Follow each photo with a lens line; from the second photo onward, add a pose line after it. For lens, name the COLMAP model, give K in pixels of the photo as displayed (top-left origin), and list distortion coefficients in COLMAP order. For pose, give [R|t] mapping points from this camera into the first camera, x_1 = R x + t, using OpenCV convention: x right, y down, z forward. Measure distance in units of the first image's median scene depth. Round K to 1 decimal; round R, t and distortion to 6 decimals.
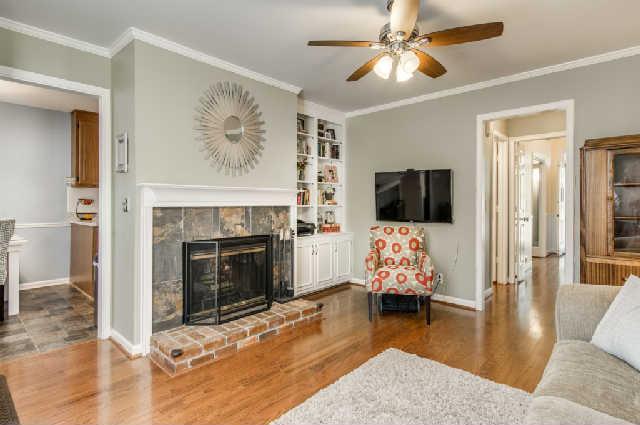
lens RADIAL K [[329.3, 0, 319.5], [0, 329.3, 202.2], [0, 0, 1]] dist [-0.000088, 0.000013]
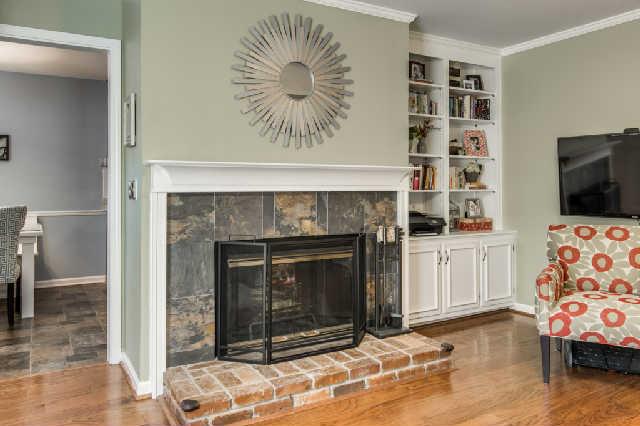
lens RADIAL K [[337.5, 0, 320.6], [0, 337.5, 183.0], [0, 0, 1]] dist [0.000412, 0.000071]
pose [[0.889467, -0.004761, -0.456975, 0.094529], [0.001677, 0.999973, -0.007152, -0.000950], [0.456996, 0.005595, 0.889451, 0.348947]]
